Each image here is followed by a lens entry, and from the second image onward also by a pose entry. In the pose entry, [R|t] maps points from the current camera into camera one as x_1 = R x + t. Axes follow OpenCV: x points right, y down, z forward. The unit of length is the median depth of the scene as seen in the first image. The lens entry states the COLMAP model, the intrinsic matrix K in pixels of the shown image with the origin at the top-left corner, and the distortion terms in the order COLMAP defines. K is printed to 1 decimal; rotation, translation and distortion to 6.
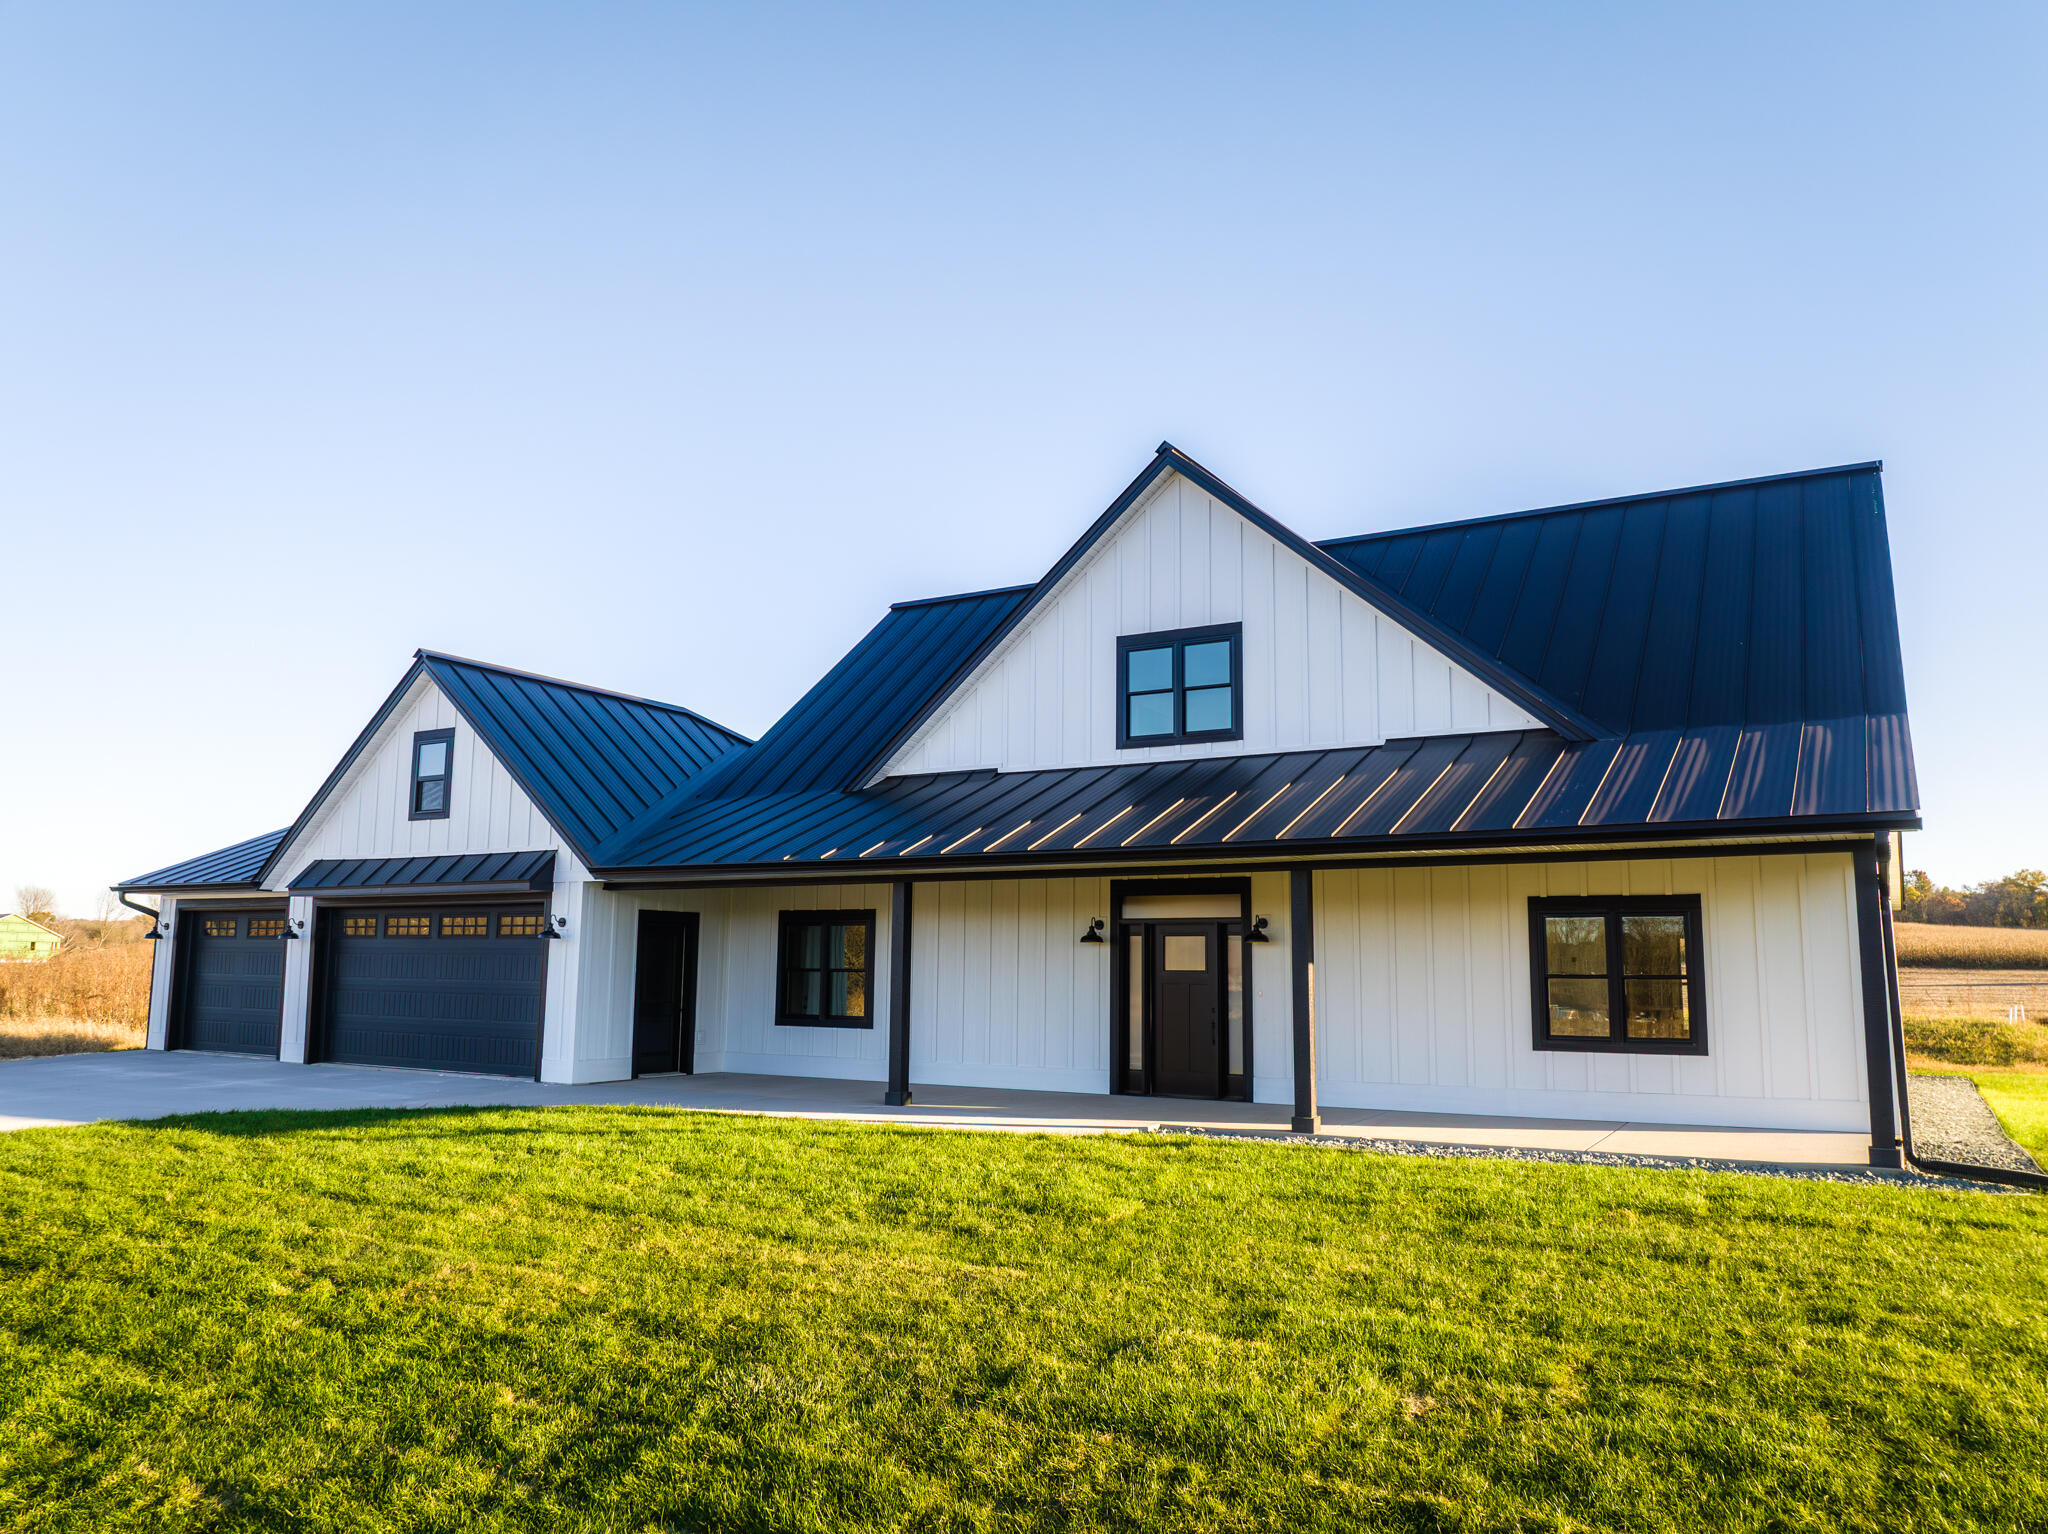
lens RADIAL K [[1469.7, 0, 1024.2], [0, 1469.7, 743.5], [0, 0, 1]] dist [-0.064001, 0.039883]
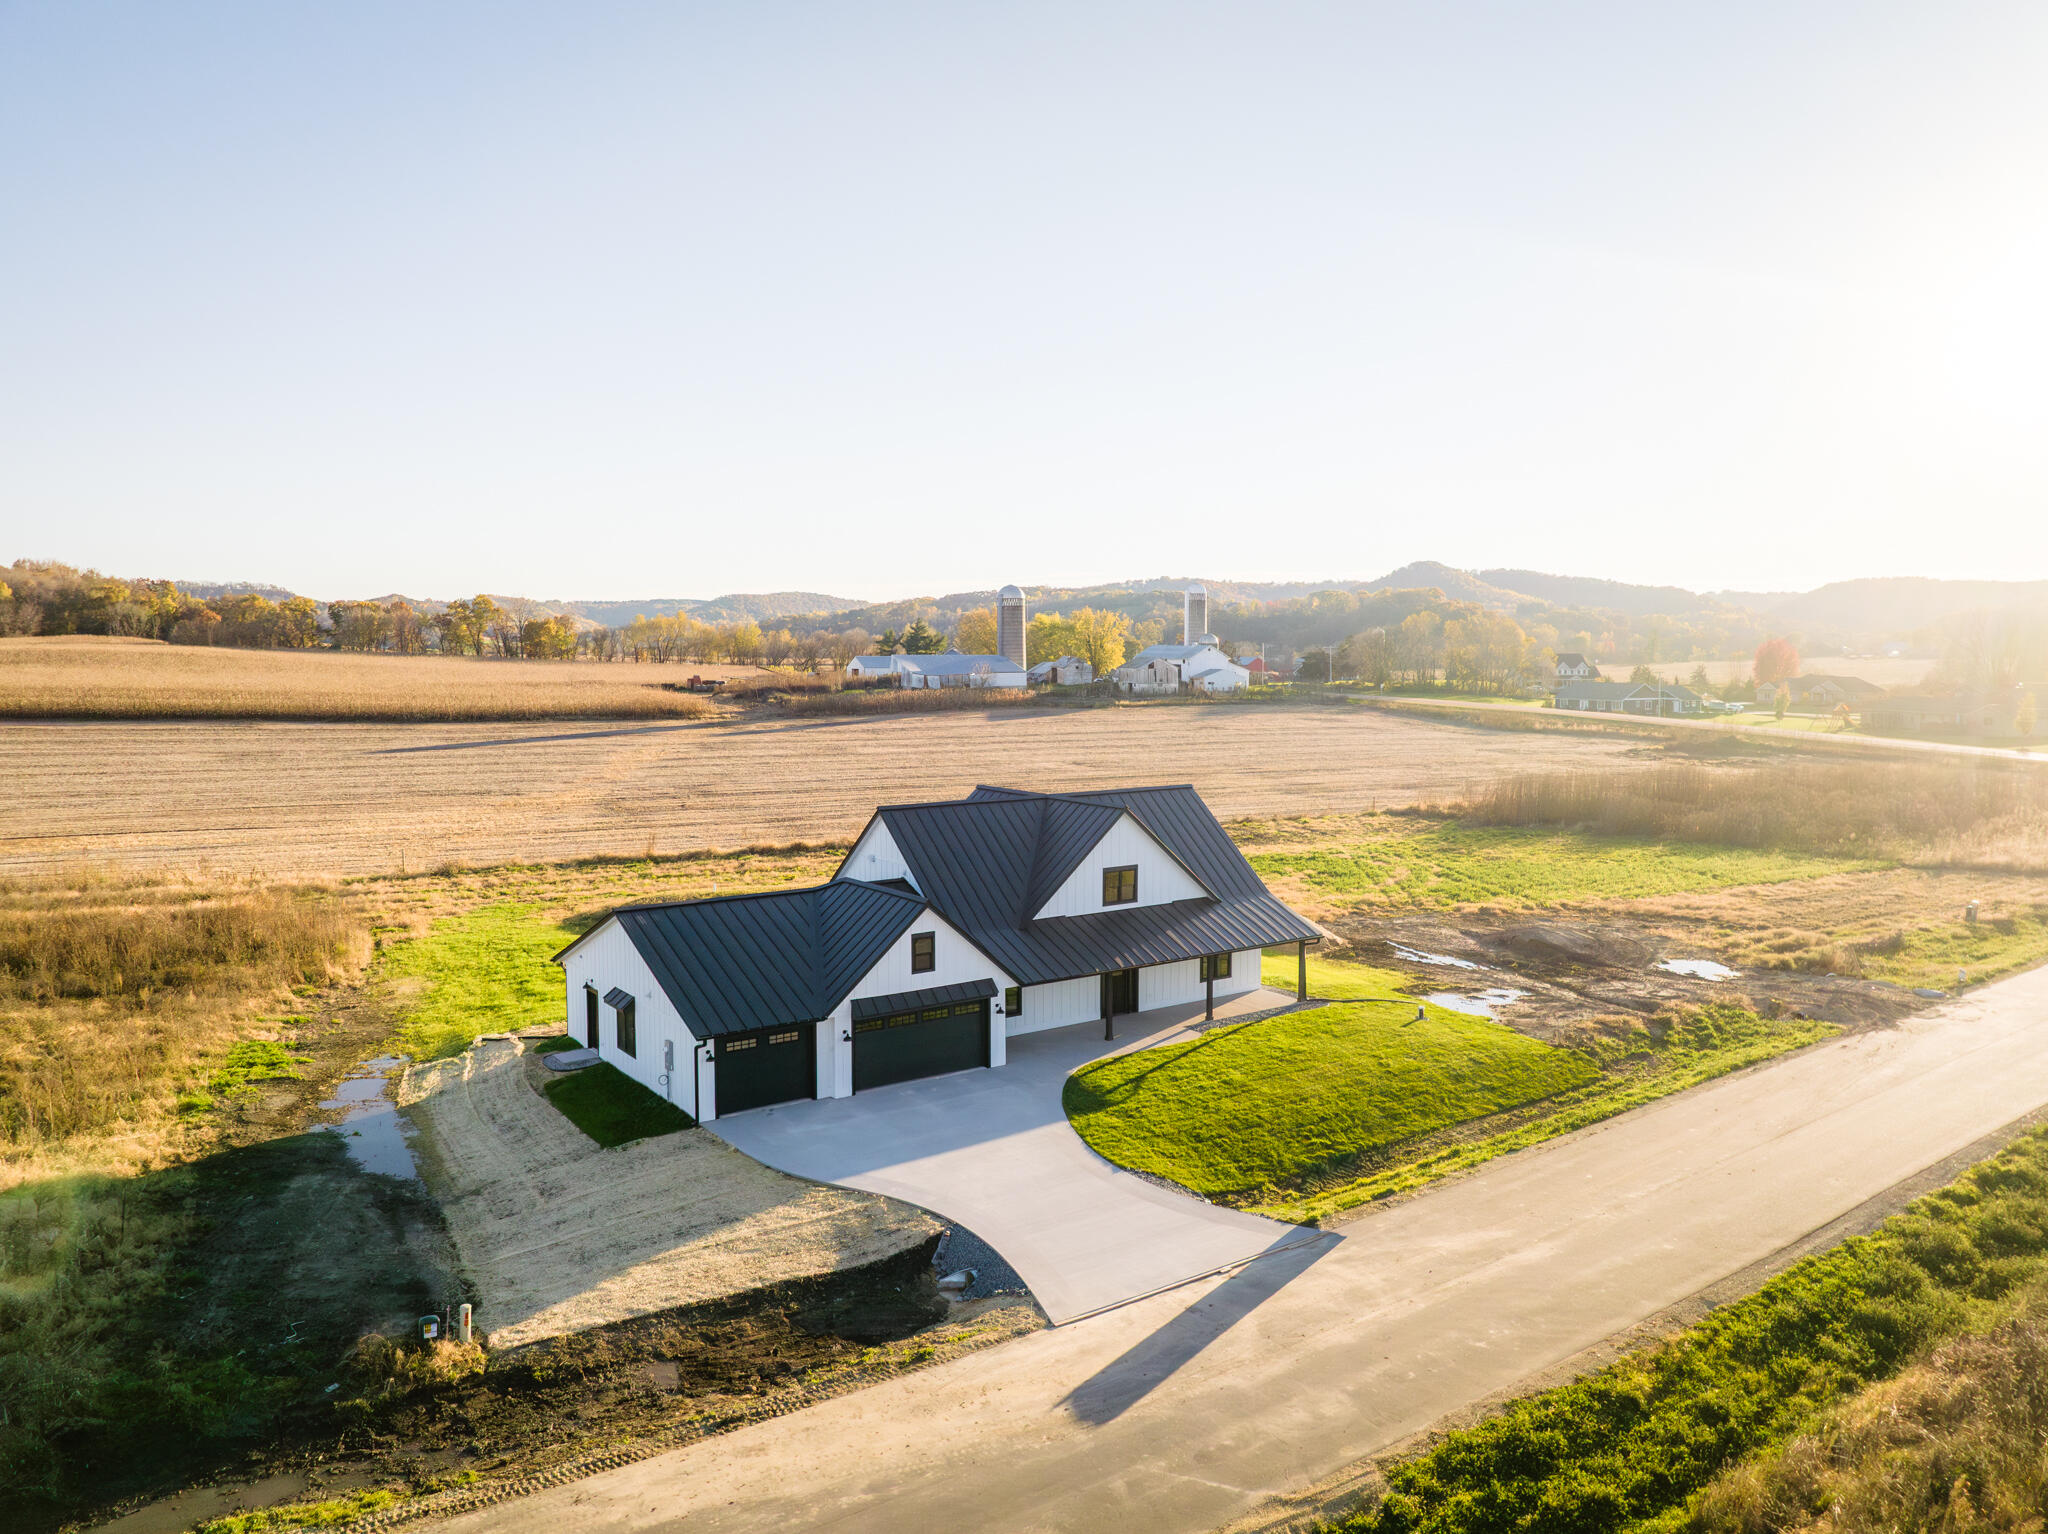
lens RADIAL K [[1442.2, 0, 1024.0], [0, 1442.2, 767.0], [0, 0, 1]] dist [0.005611, -0.111104]
pose [[0.396913, -0.082074, 0.914180, -2.745511], [-0.136481, 0.979644, 0.147208, -0.706685], [-0.907653, -0.183197, 0.377632, 0.094042]]
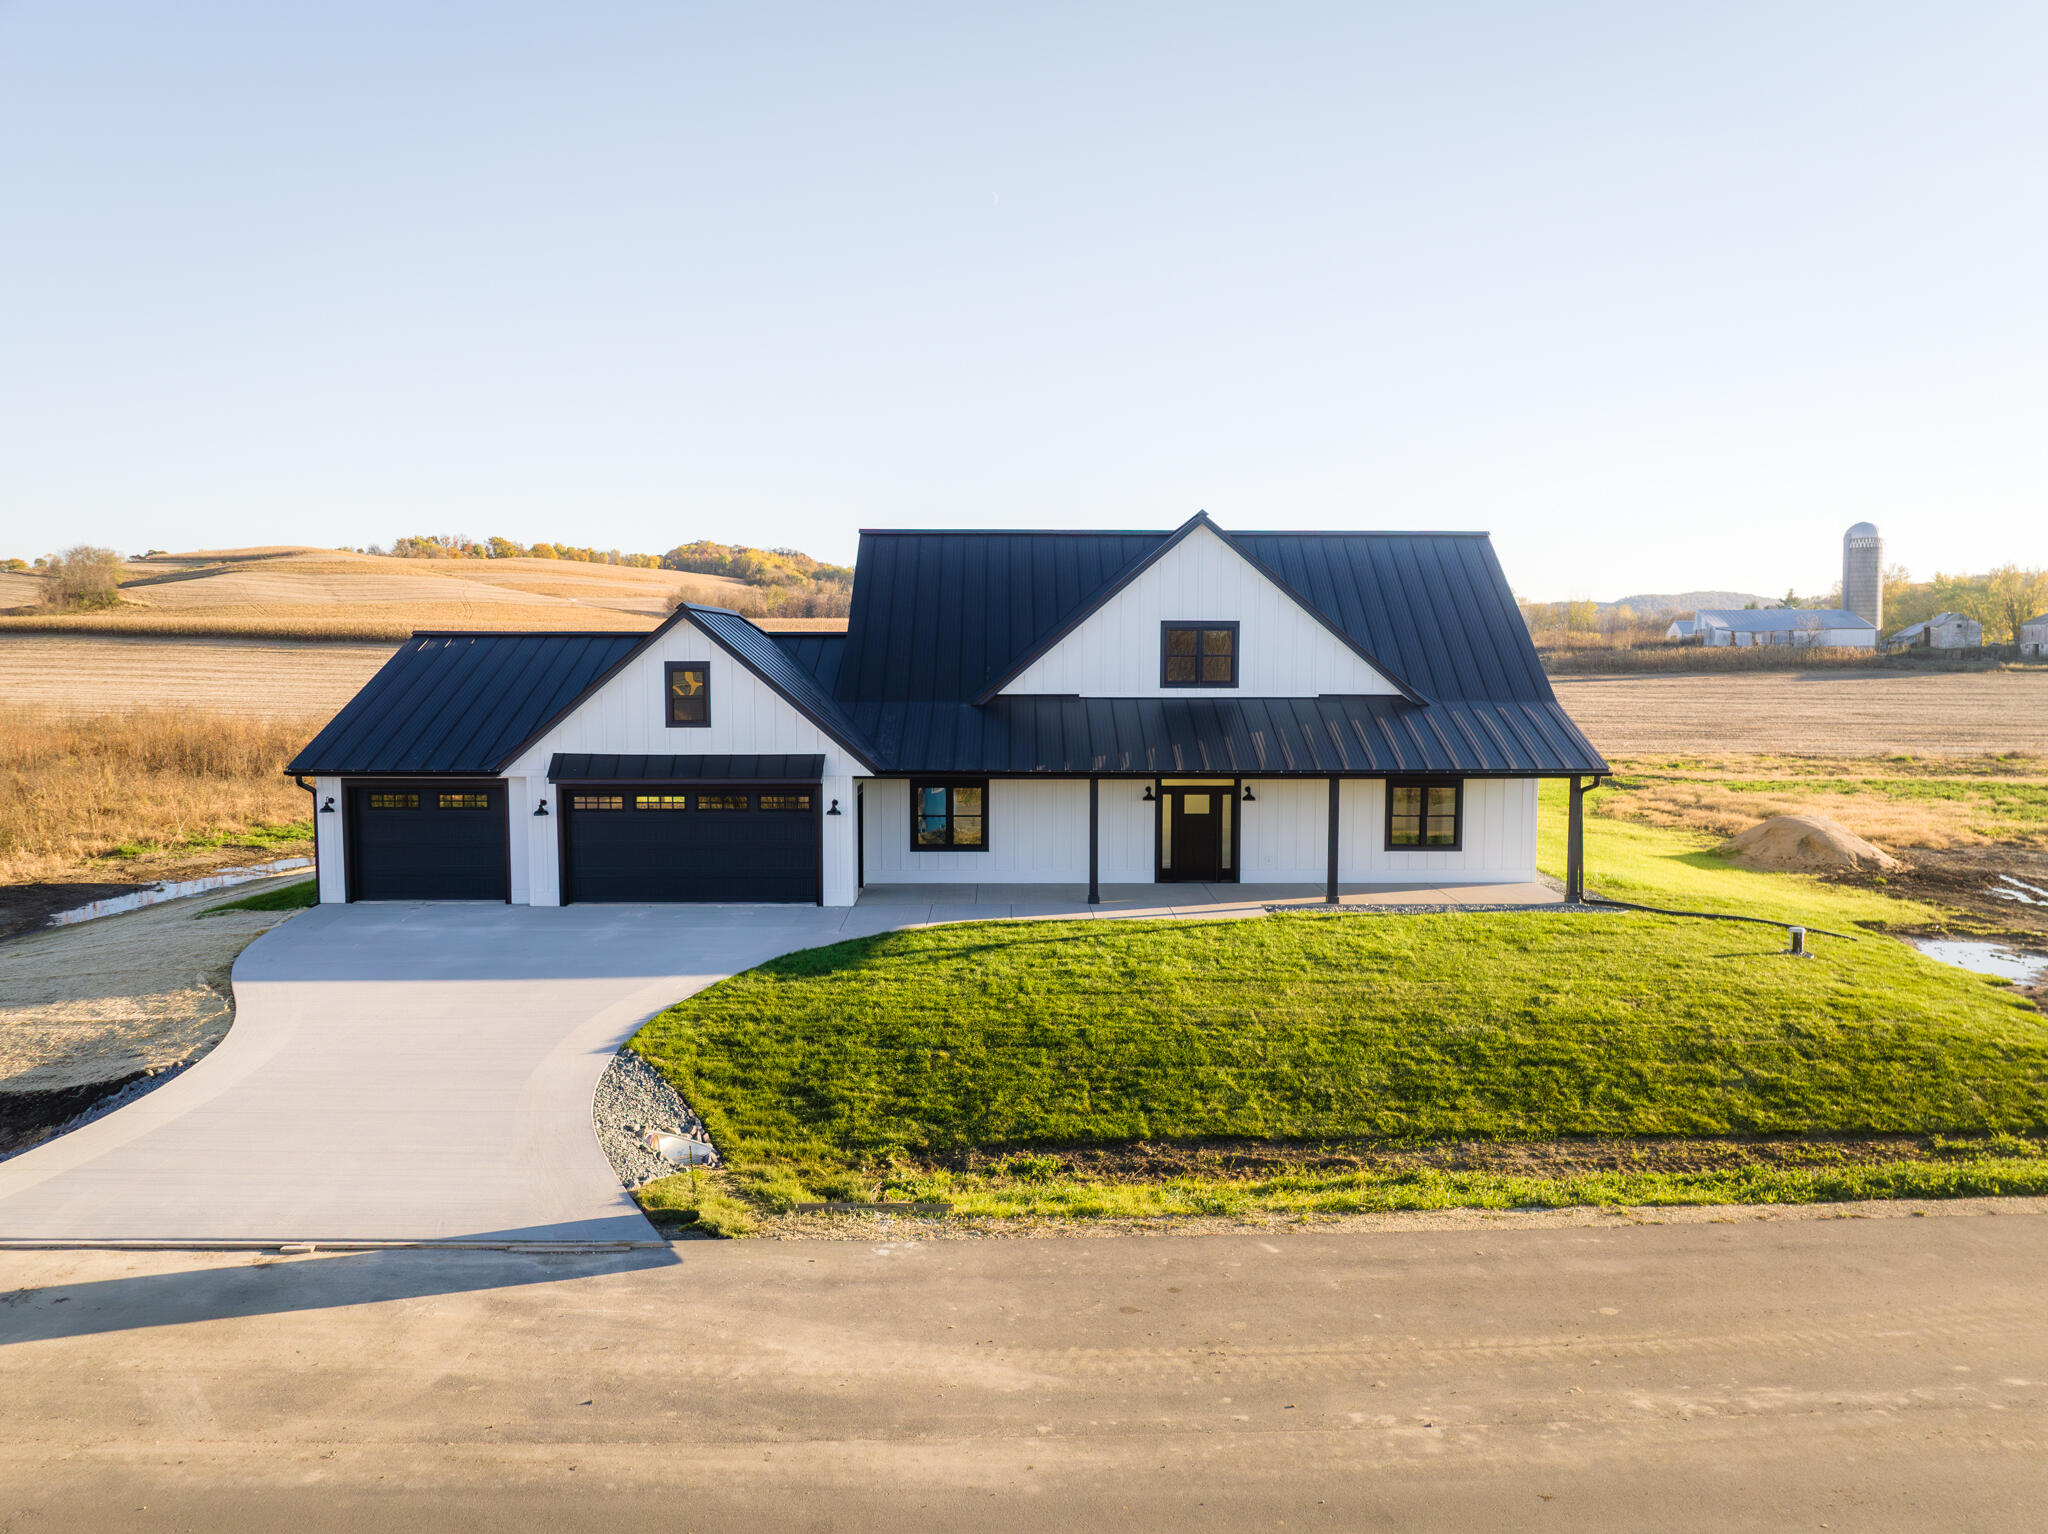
lens RADIAL K [[1445.3, 0, 1024.0], [0, 1445.3, 767.0], [0, 0, 1]] dist [-0.040060, 0.002911]
pose [[0.849870, -0.047210, 0.524874, -0.998297], [-0.074297, 0.975298, 0.208023, -0.254418], [-0.521730, -0.215789, 0.825369, -0.345484]]
